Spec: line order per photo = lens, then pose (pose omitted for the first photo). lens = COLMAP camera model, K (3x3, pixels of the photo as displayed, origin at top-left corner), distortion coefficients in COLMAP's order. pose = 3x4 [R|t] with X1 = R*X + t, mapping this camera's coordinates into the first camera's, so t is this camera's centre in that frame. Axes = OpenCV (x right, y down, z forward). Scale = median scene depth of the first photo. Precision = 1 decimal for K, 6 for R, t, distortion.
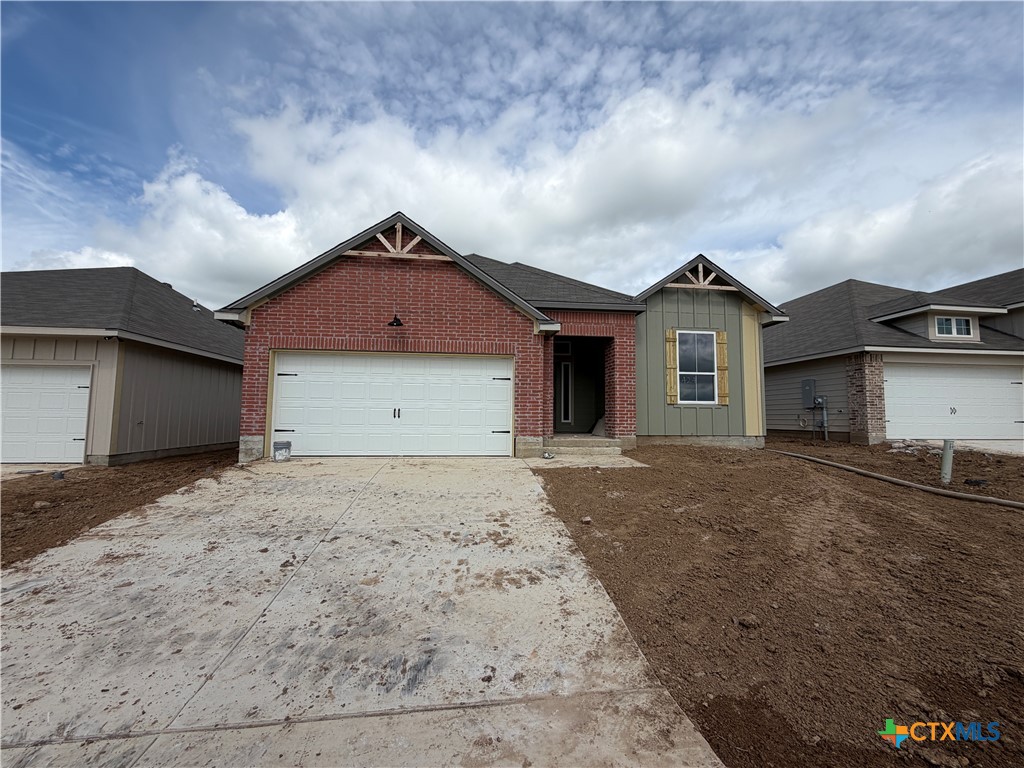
lens RADIAL K [[414.9, 0, 502.5], [0, 414.9, 385.4], [0, 0, 1]] dist [-0.000339, -0.000393]
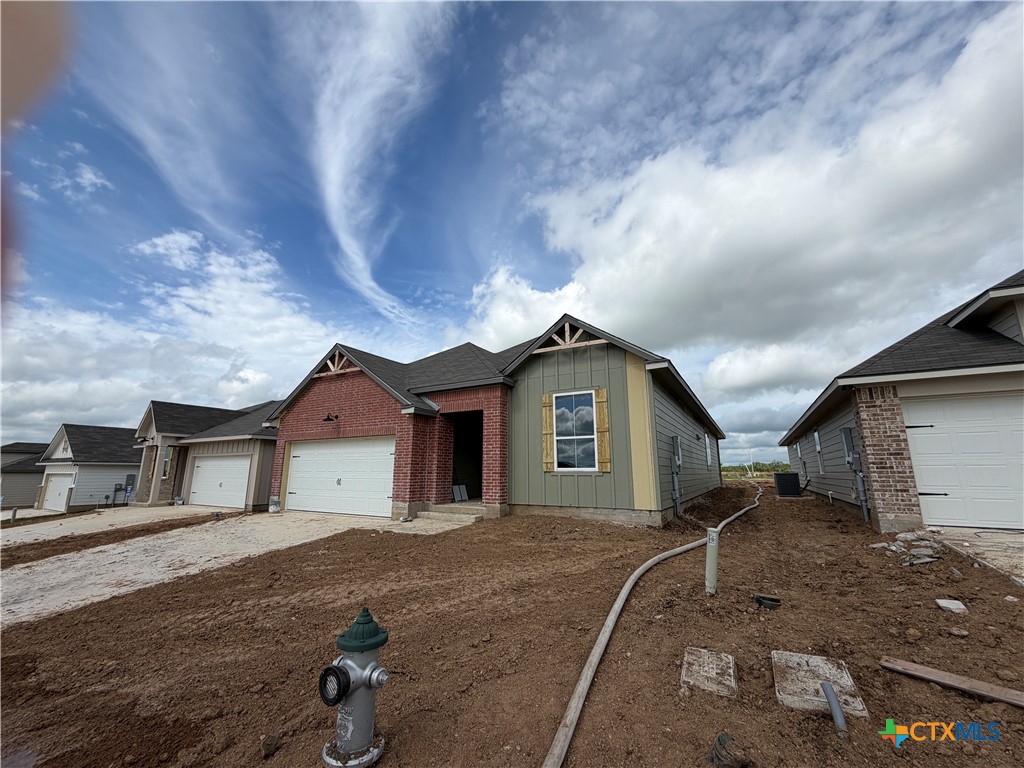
lens RADIAL K [[414.9, 0, 502.5], [0, 414.9, 385.4], [0, 0, 1]] dist [-0.000339, -0.000393]
pose [[0.799826, -0.129842, -0.586020, 0.901340], [0.054509, 0.988001, -0.144511, -0.019058], [0.597752, 0.083640, 0.797306, 0.155122]]
